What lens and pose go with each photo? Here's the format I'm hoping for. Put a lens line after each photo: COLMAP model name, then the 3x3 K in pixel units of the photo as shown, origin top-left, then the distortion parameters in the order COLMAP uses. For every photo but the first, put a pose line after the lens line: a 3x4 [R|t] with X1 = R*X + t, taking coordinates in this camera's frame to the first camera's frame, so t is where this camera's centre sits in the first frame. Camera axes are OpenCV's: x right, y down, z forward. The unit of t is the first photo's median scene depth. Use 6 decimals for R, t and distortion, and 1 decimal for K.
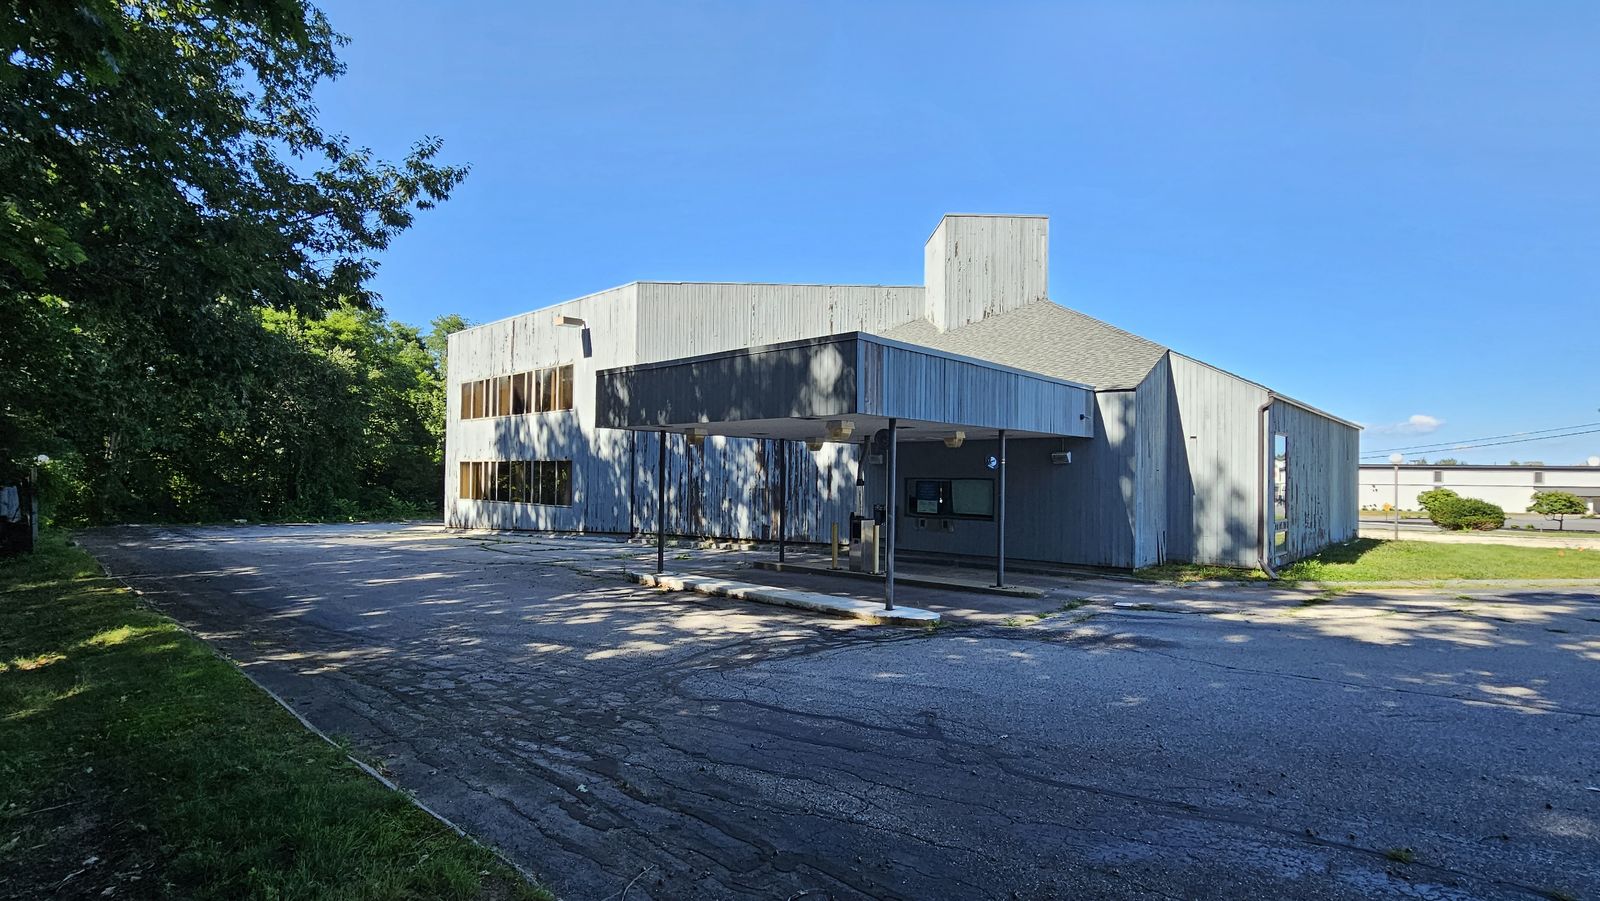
lens RADIAL K [[631.5, 0, 799.8], [0, 631.5, 476.2], [0, 0, 1]] dist [-0.001293, -0.000046]
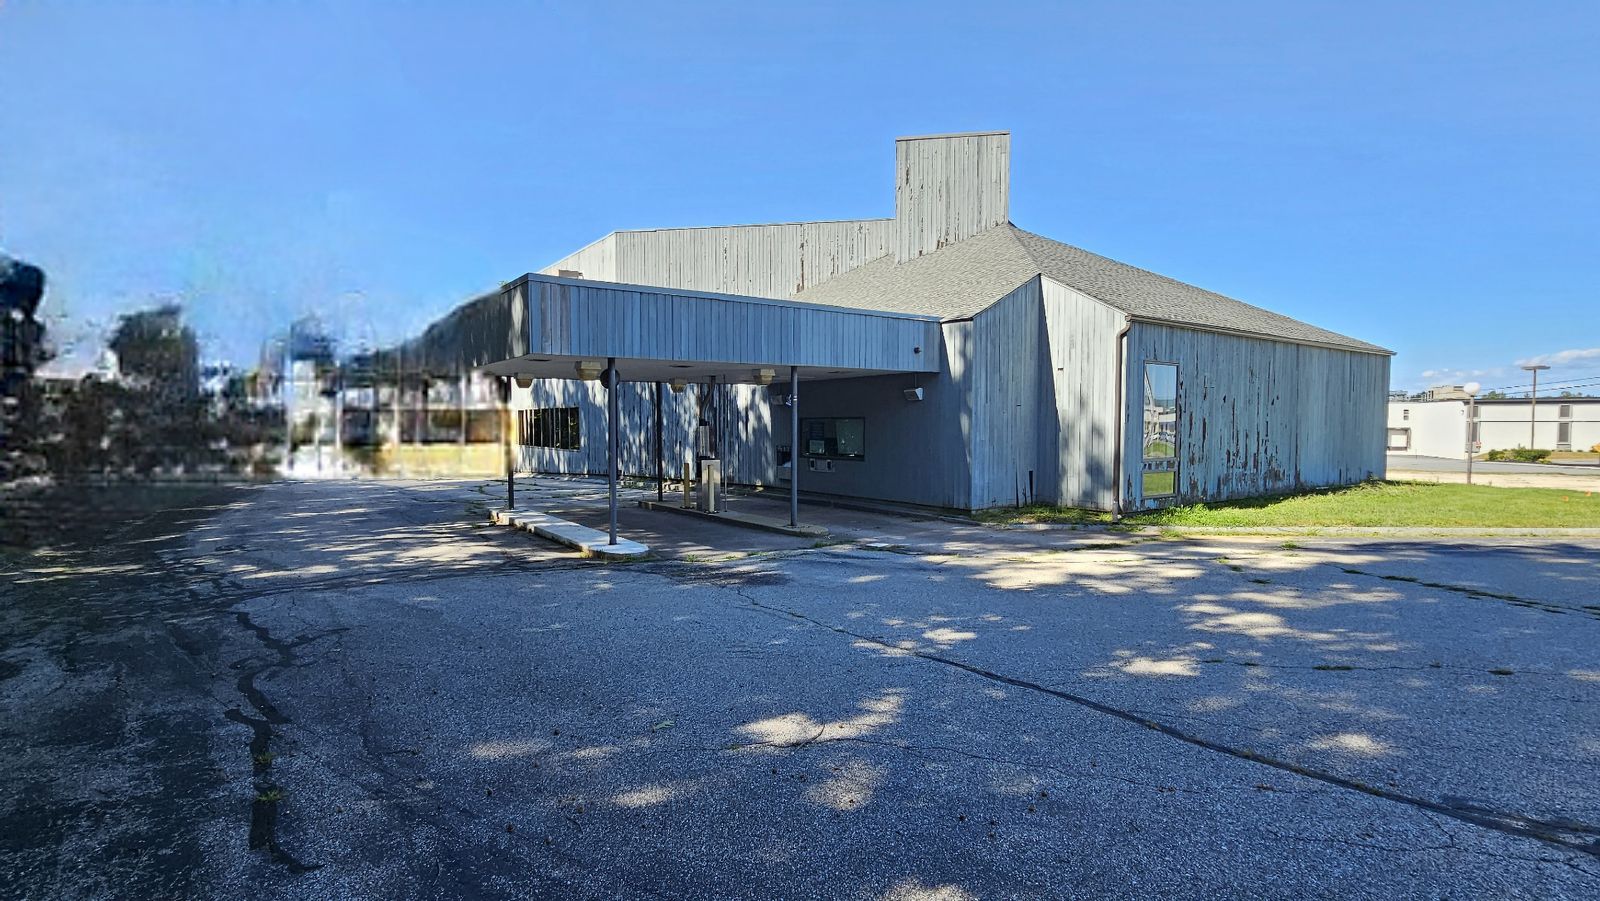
lens RADIAL K [[633.2, 0, 788.4], [0, 633.2, 454.9], [0, 0, 1]] dist [0.000538, 0.000125]
pose [[0.986104, -0.004226, -0.166073, 0.280707], [0.013113, 0.998537, 0.052453, 0.006867], [0.165608, -0.053902, 0.984718, 0.016835]]
